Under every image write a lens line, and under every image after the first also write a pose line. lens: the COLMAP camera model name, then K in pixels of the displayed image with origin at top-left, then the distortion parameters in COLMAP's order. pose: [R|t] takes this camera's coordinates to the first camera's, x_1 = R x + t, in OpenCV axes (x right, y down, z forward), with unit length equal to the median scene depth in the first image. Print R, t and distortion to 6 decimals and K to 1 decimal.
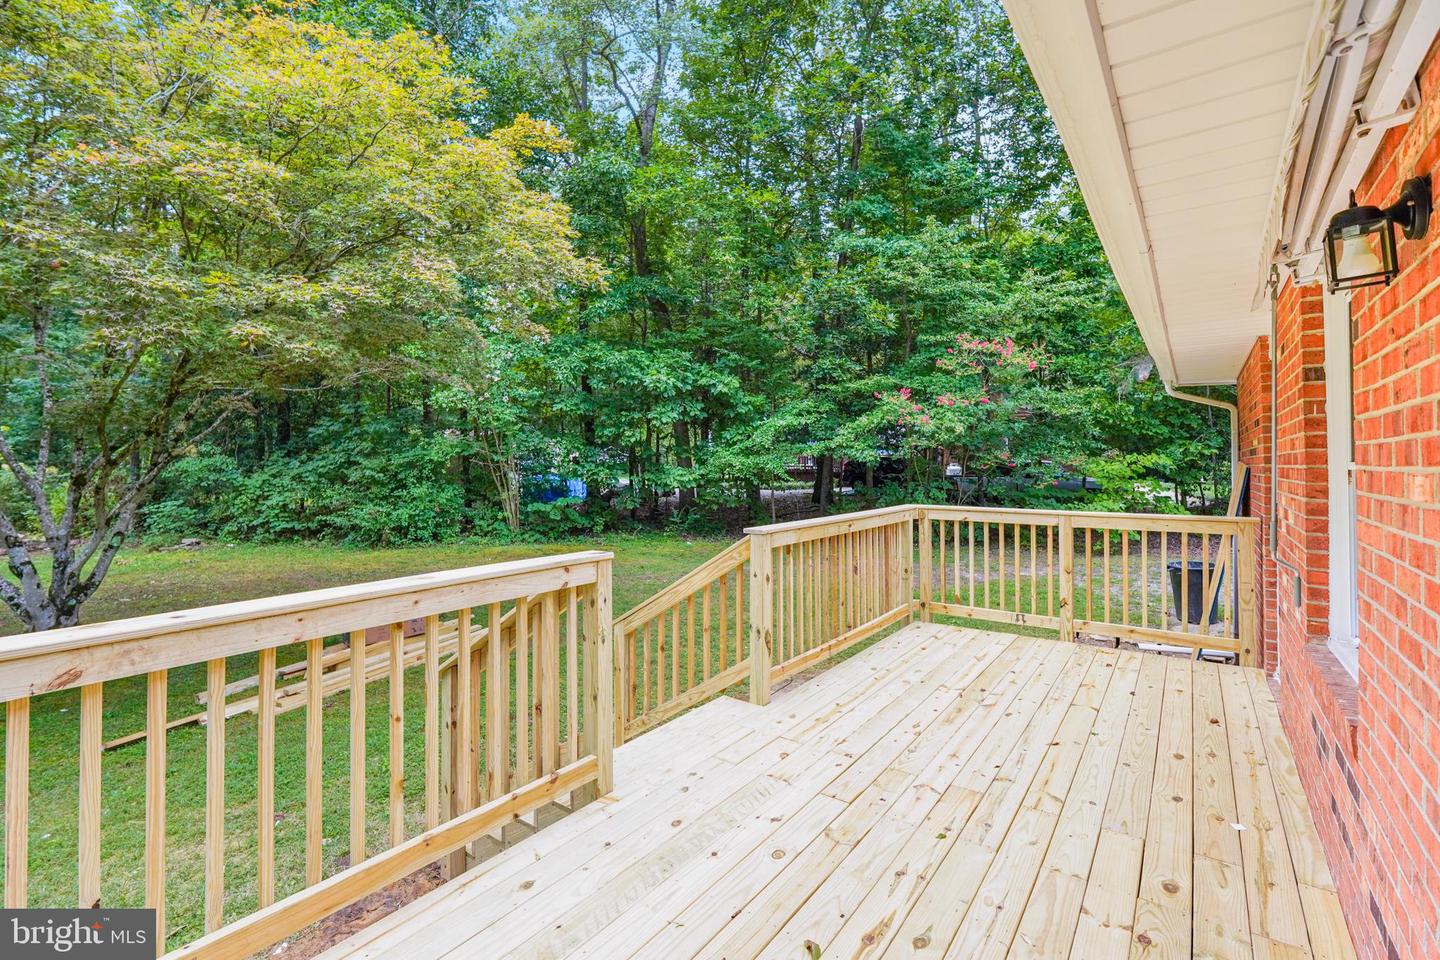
lens RADIAL K [[634.7, 0, 720.0], [0, 634.7, 480.0], [0, 0, 1]] dist [-0.034855, 0.000724]
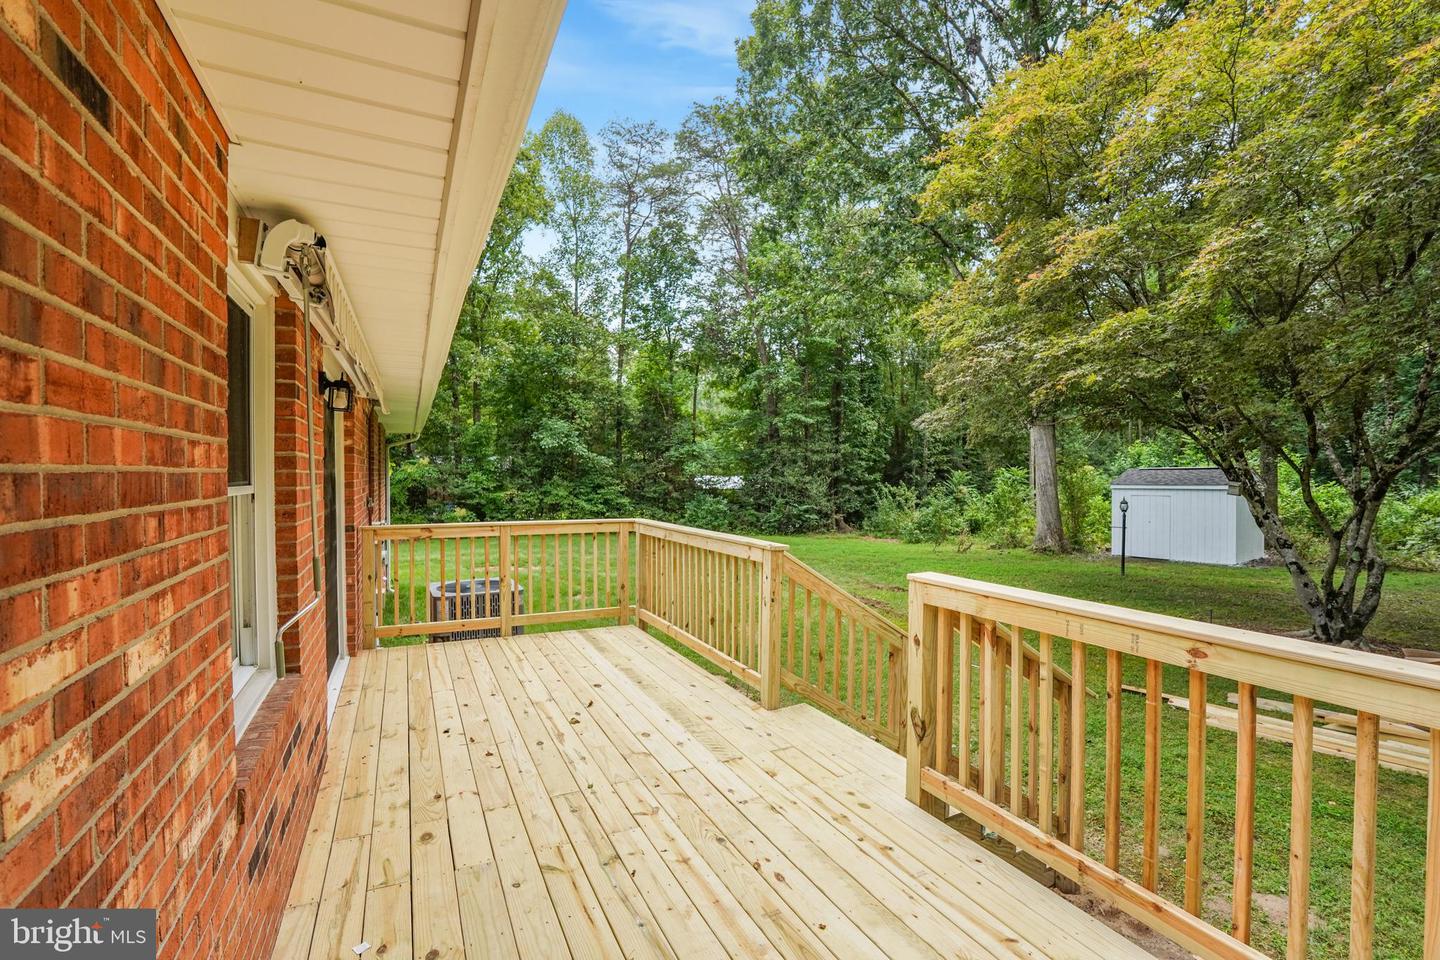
lens RADIAL K [[634.7, 0, 720.0], [0, 634.7, 480.0], [0, 0, 1]] dist [-0.034855, 0.000724]
pose [[-0.448049, 0.008632, -0.893968, 1.273676], [-0.021862, 0.999549, 0.020608, -0.072934], [0.893742, 0.028777, -0.447658, 1.663403]]
